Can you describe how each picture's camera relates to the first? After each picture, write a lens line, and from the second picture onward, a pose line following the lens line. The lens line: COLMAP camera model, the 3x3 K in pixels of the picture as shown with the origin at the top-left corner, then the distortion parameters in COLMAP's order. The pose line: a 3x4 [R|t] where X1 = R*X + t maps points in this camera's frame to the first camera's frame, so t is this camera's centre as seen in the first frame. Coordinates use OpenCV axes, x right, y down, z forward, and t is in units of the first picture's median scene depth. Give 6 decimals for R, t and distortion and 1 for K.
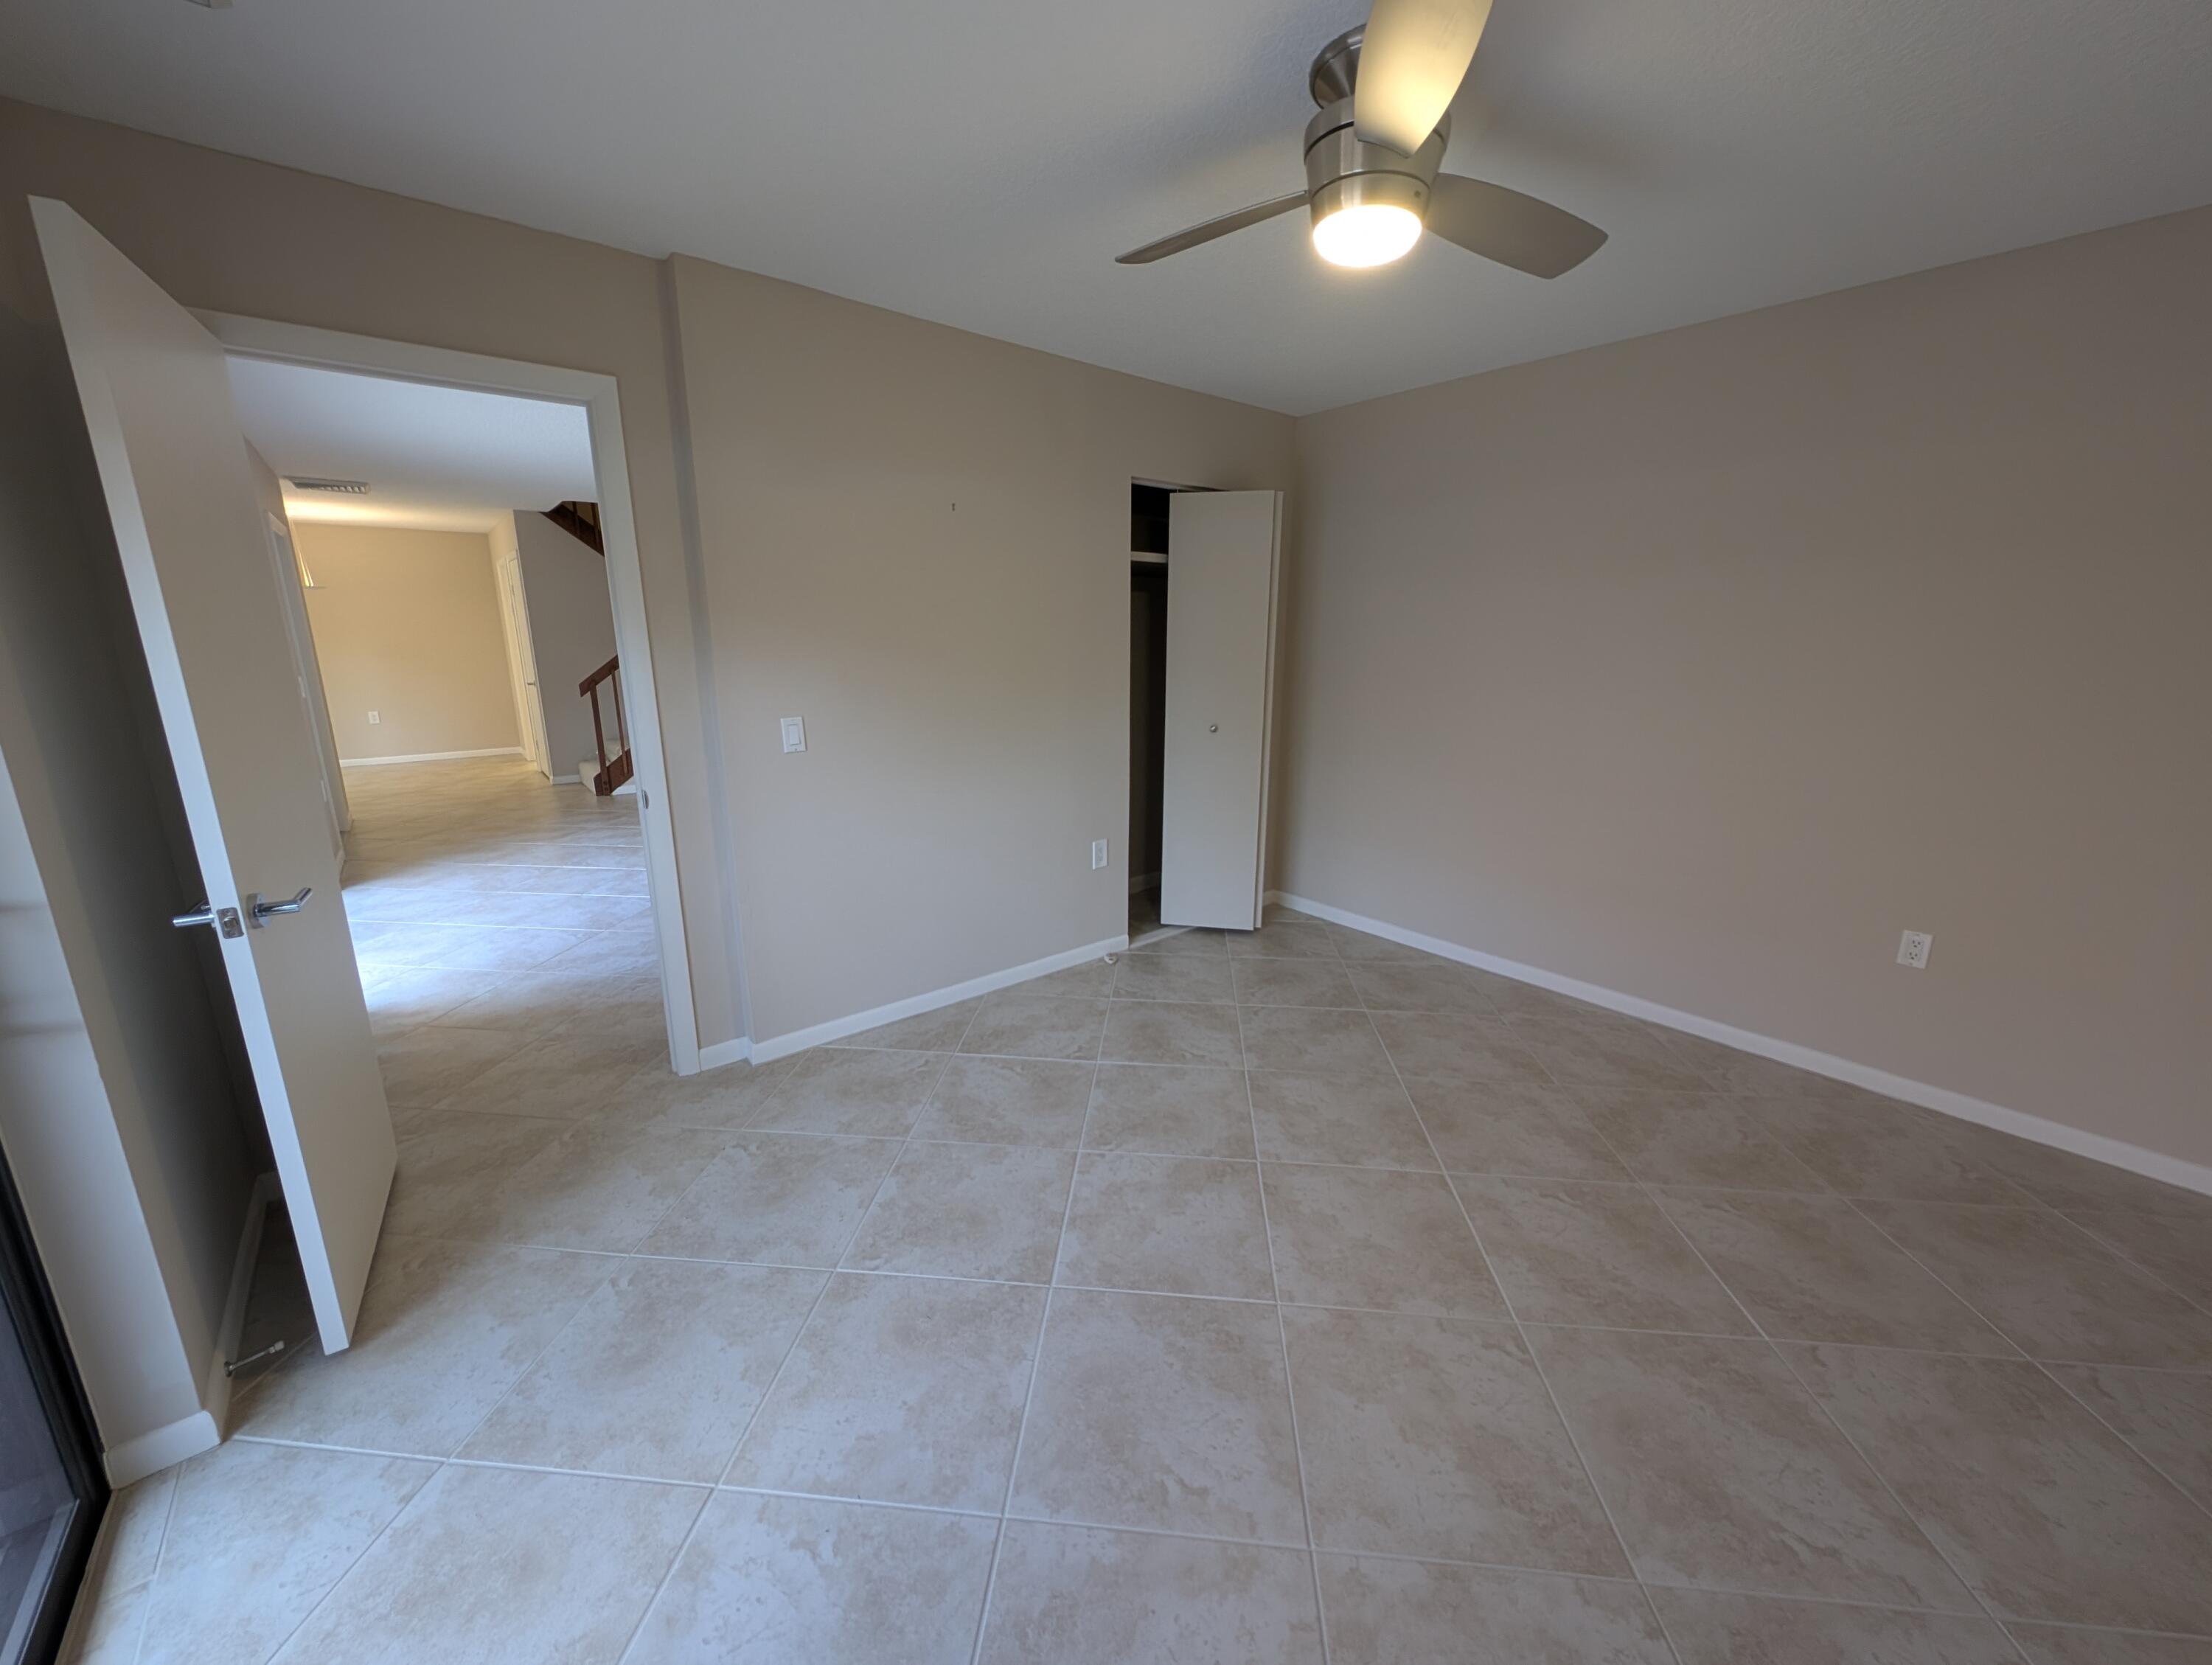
lens RADIAL K [[830.0, 0, 1087.5], [0, 830.0, 813.9], [0, 0, 1]] dist [0.007519, -0.004052]
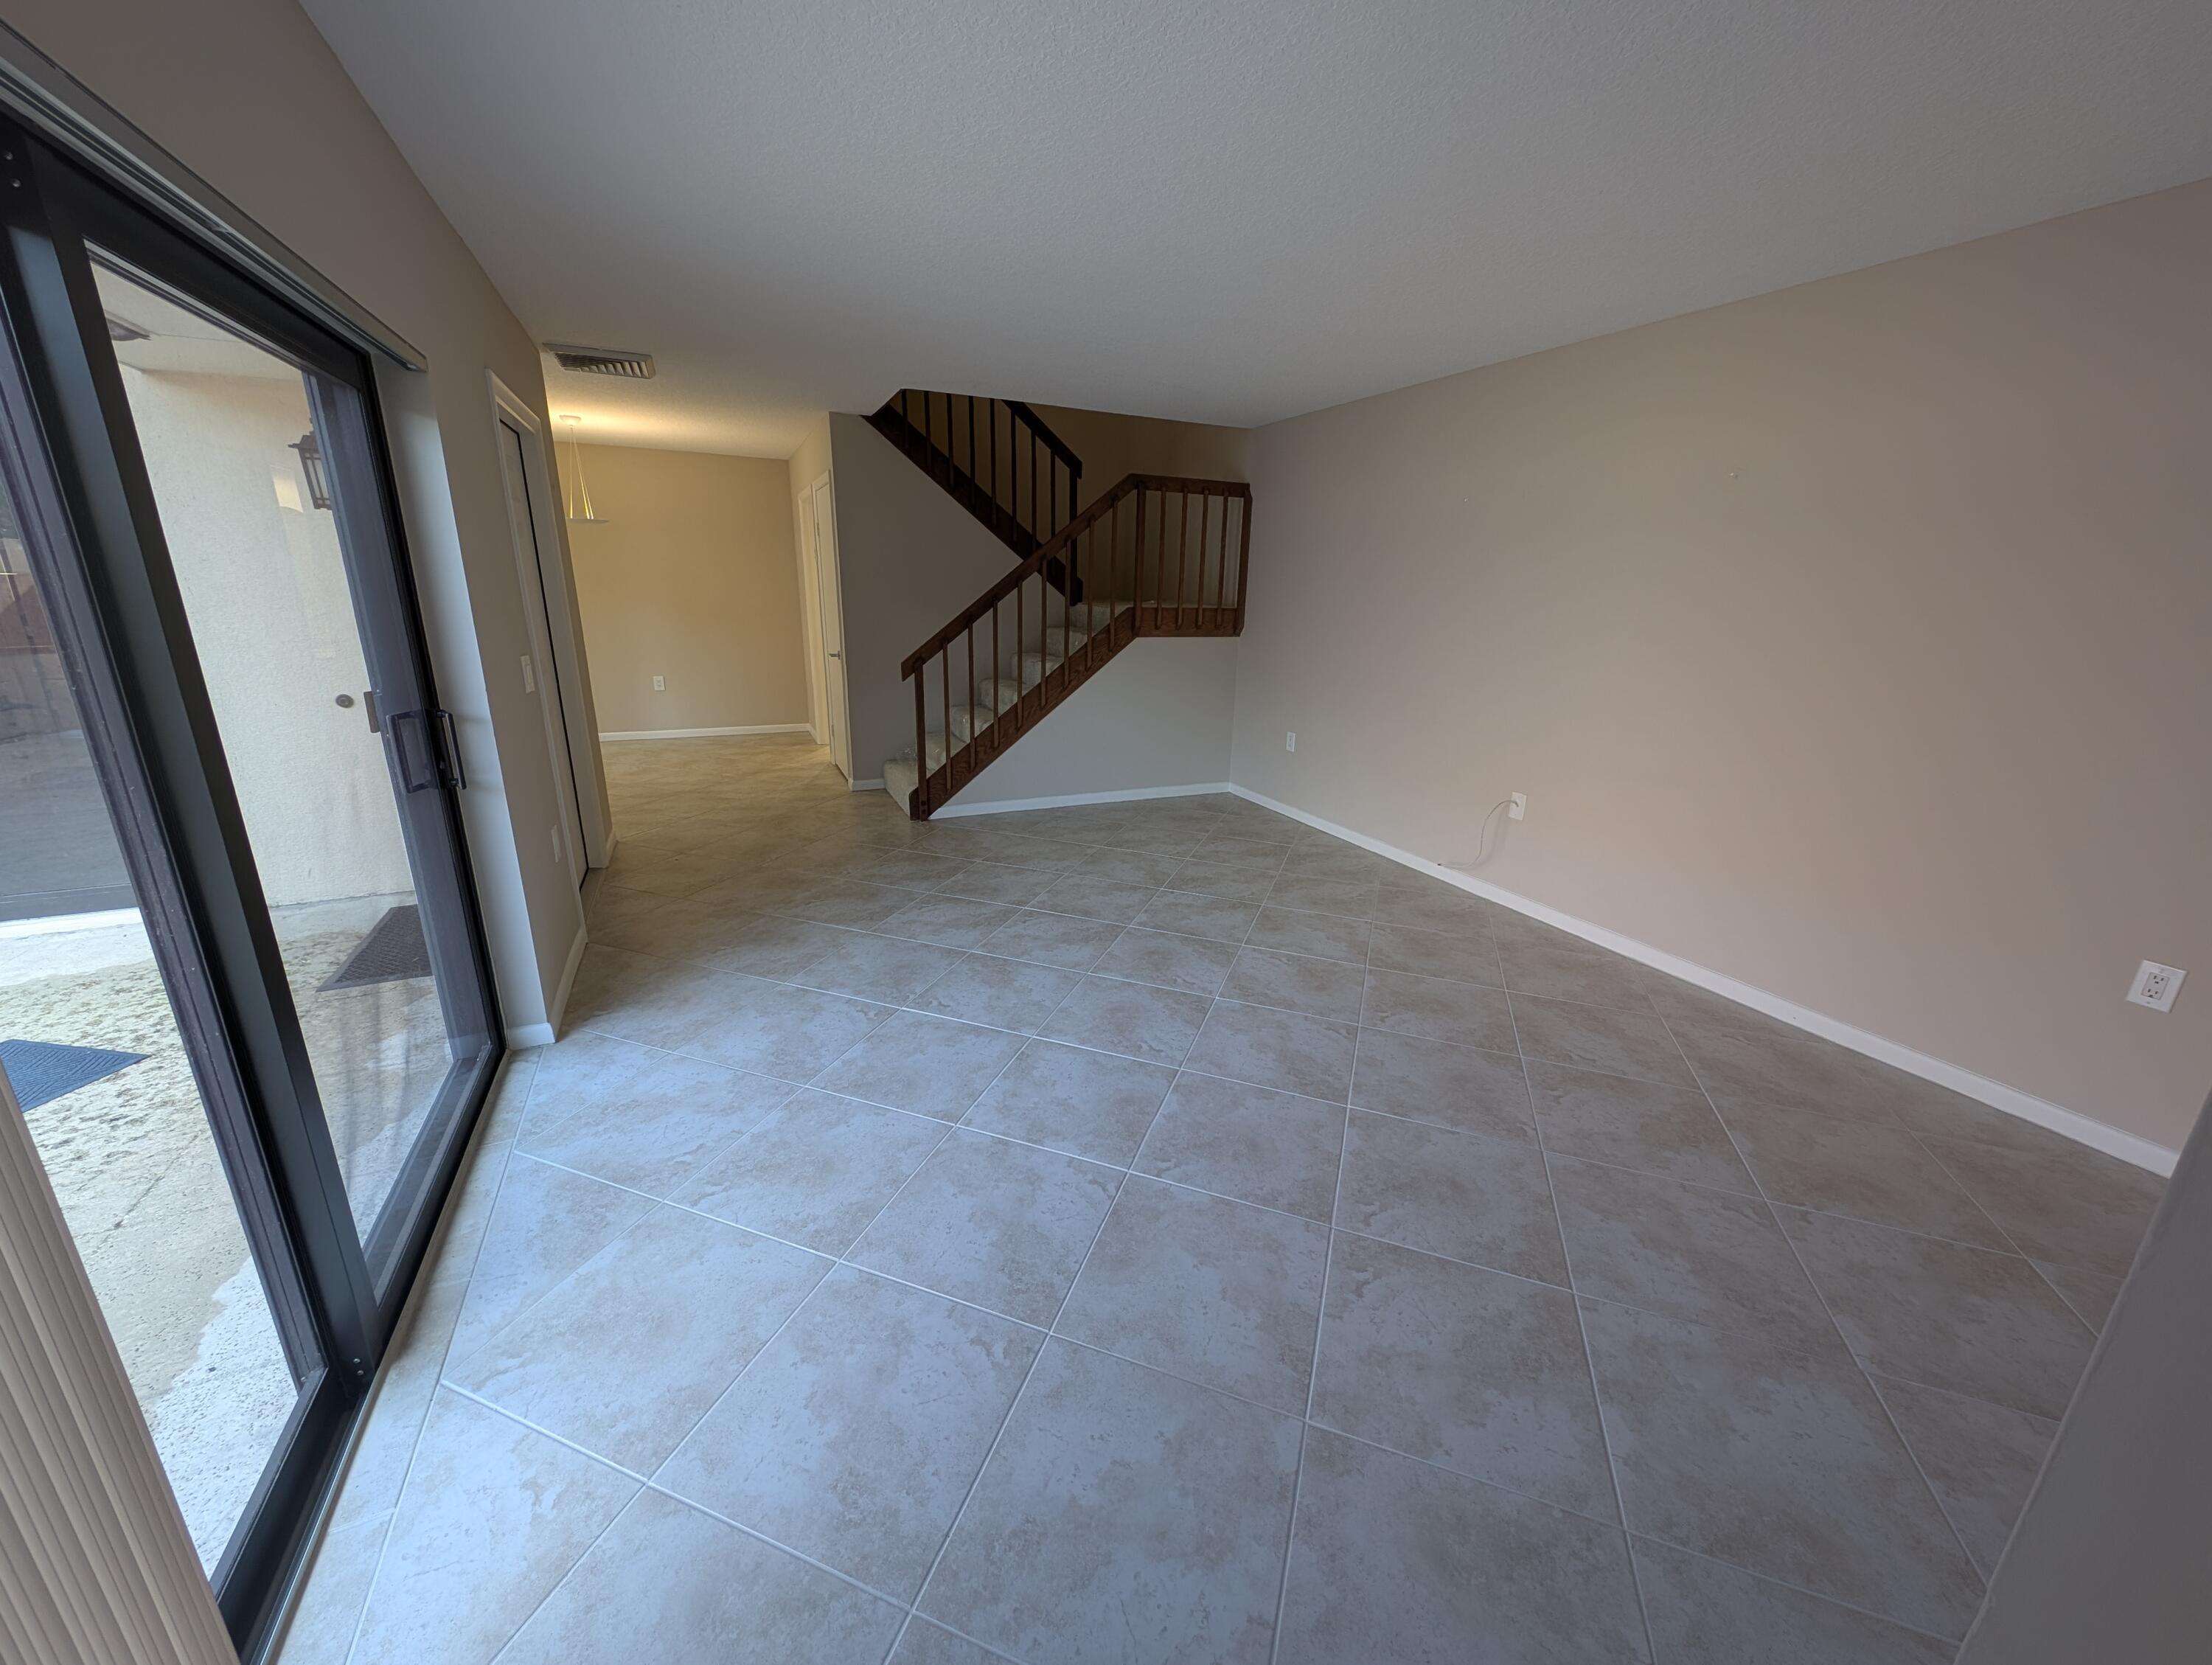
lens RADIAL K [[830.0, 0, 1100.4], [0, 830.0, 833.2], [0, 0, 1]] dist [0.007519, -0.004052]
pose [[0.969157, 0.095079, -0.227366, -0.265933], [-0.080616, 0.994135, 0.072093, -0.074294], [0.232886, -0.051540, 0.971137, 0.339409]]
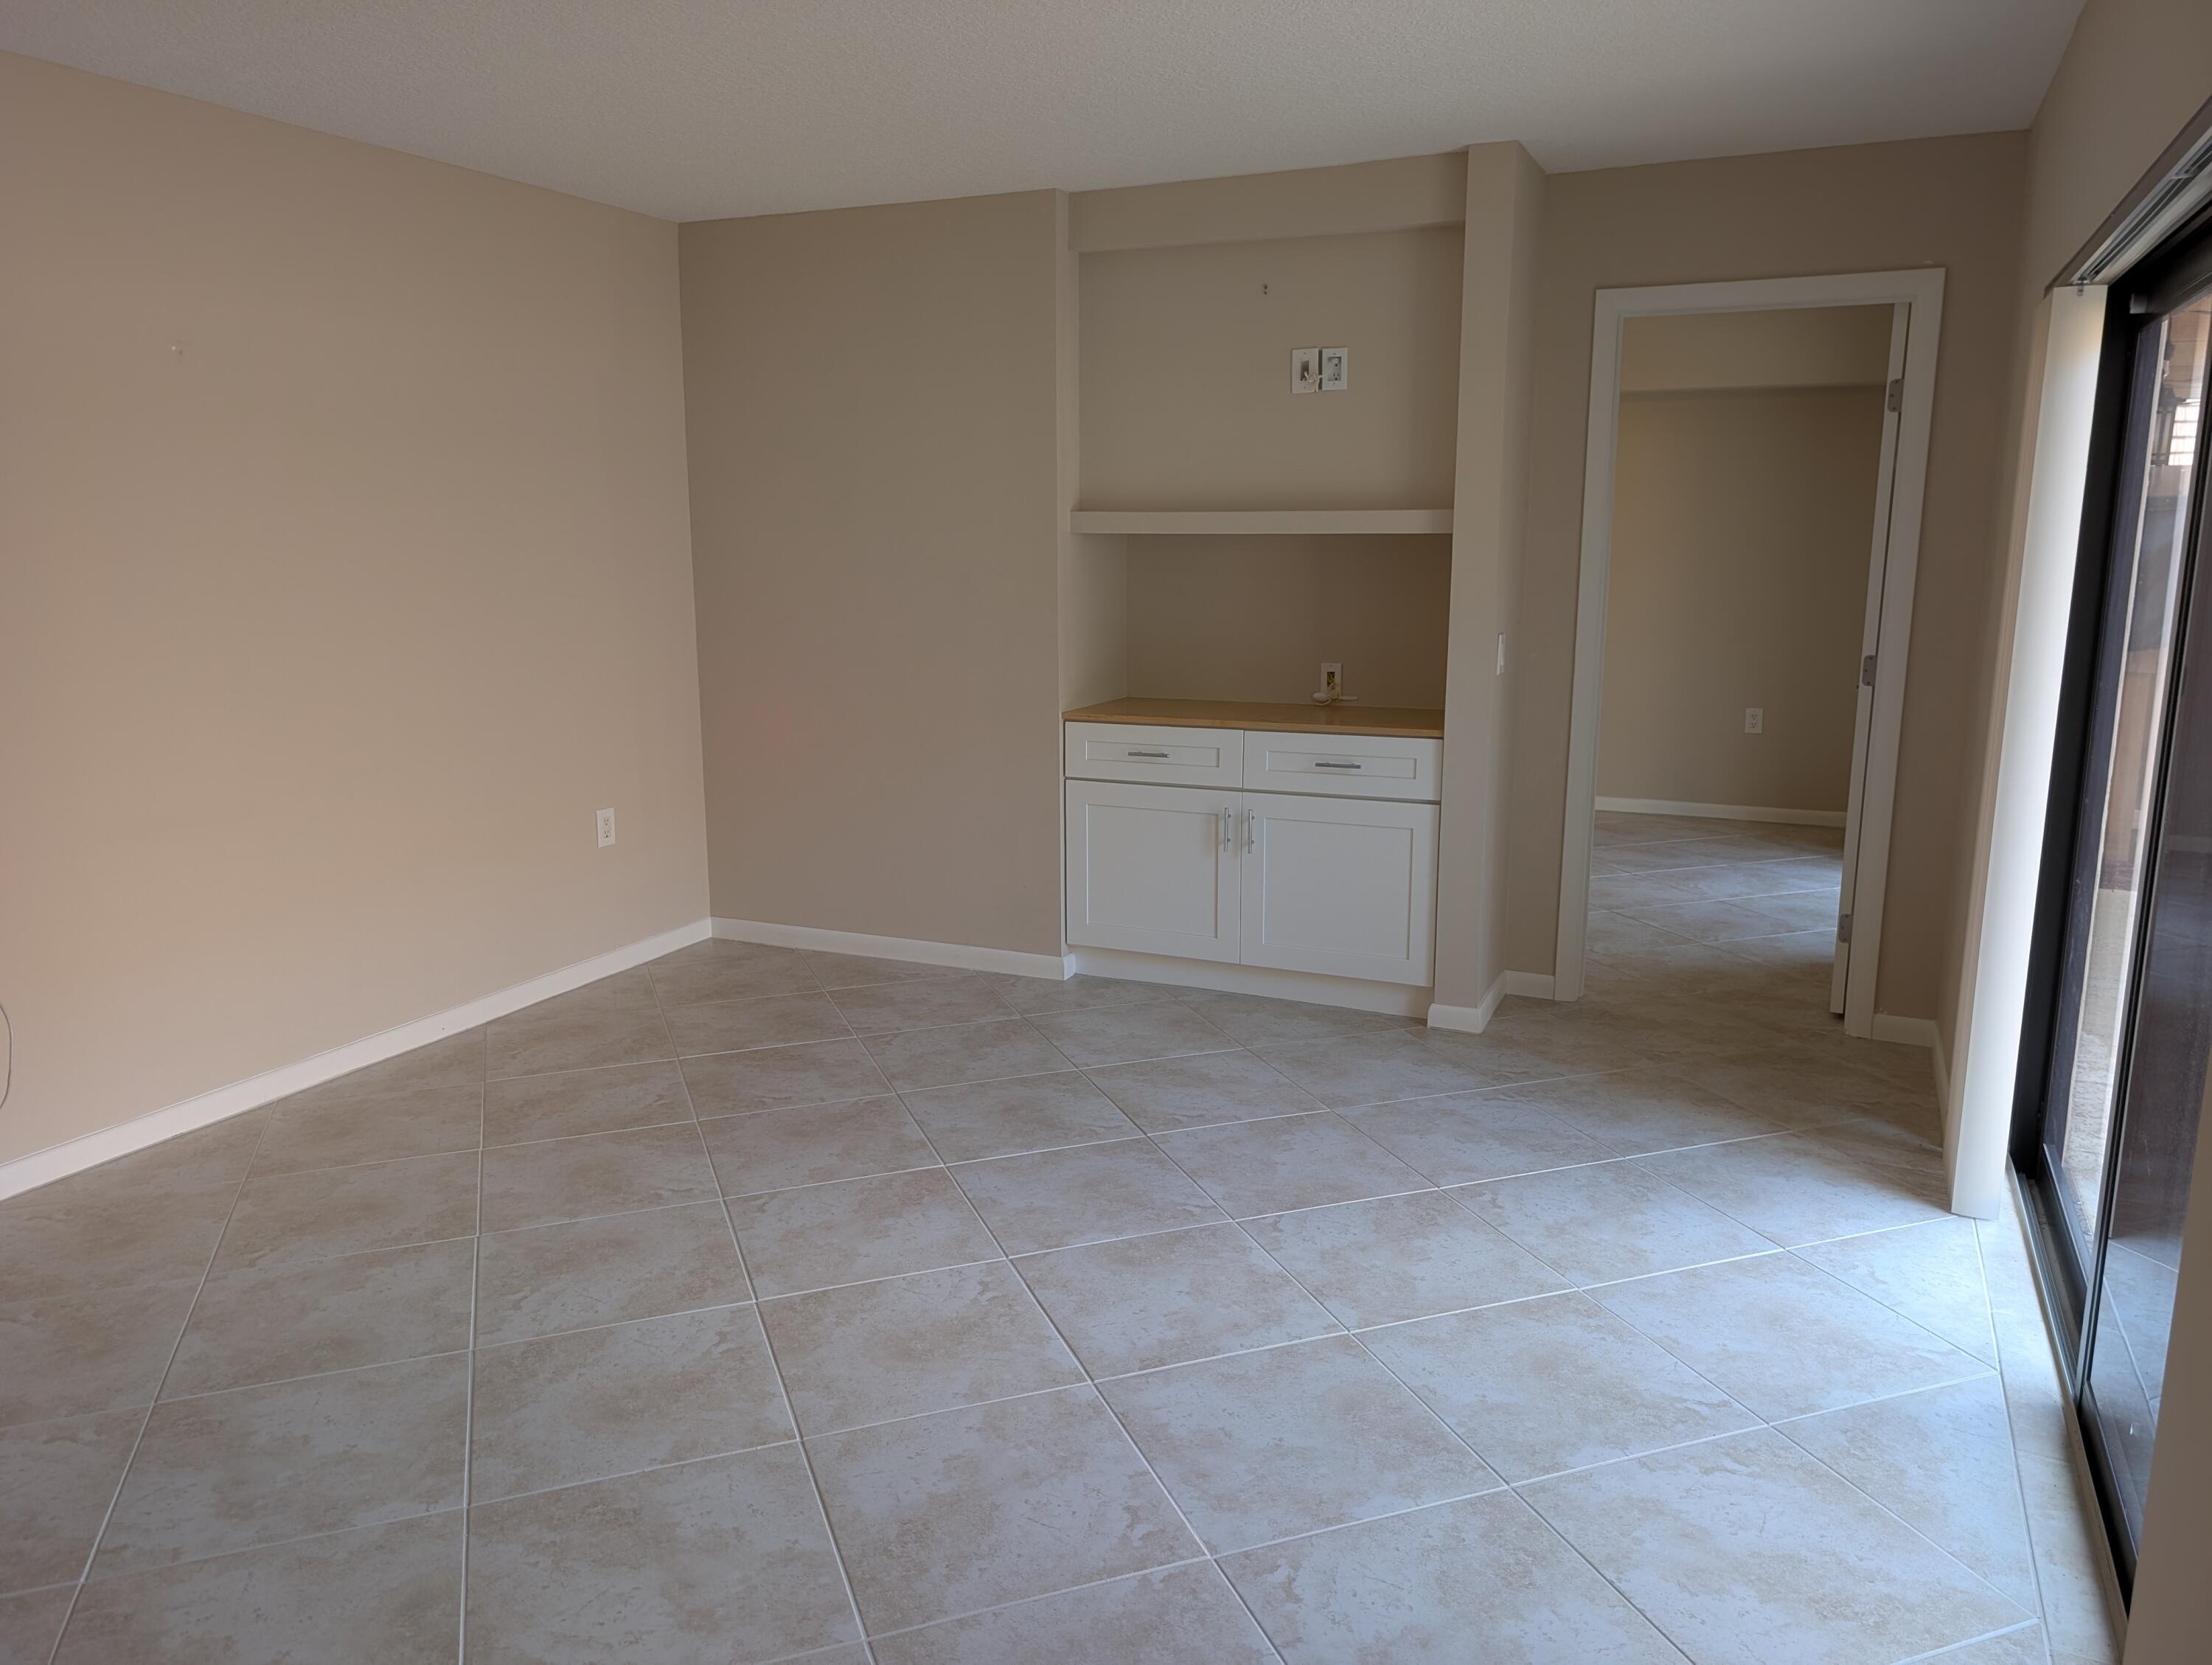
lens RADIAL K [[1573.9, 0, 1087.9], [0, 1573.9, 830.7], [0, 0, 1]] dist [-0.002978, -0.003988]
pose [[-0.433453, -0.171315, 0.884743, -0.671366], [0.206547, 0.936744, 0.282576, -0.180106], [-0.877187, 0.305224, -0.370650, 0.780894]]
